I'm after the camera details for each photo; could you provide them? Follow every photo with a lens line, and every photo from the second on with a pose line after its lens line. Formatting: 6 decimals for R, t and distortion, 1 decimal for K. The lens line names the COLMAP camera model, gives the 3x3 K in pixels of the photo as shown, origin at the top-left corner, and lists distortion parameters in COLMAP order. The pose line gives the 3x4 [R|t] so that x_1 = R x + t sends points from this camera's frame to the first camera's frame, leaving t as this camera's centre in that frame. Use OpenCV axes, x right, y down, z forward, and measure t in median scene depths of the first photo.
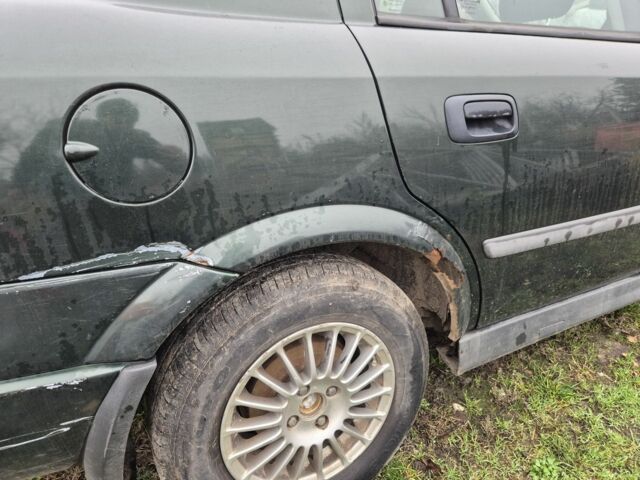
lens RADIAL K [[403.4, 0, 320.0], [0, 403.4, 240.0], [0, 0, 1]] dist [0.058465, -0.048197]
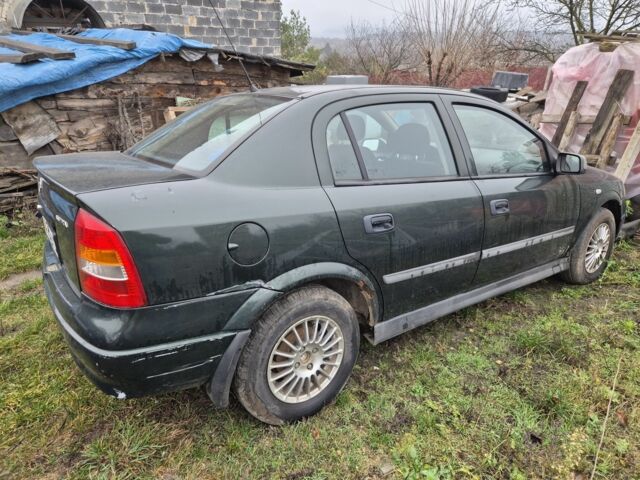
lens RADIAL K [[403.4, 0, 320.0], [0, 403.4, 240.0], [0, 0, 1]] dist [0.058465, -0.048197]
pose [[0.985156, -0.004375, 0.171603, -0.303831], [0.018542, 0.996538, -0.081042, -0.022211], [-0.170655, 0.083021, 0.981827, -1.103099]]
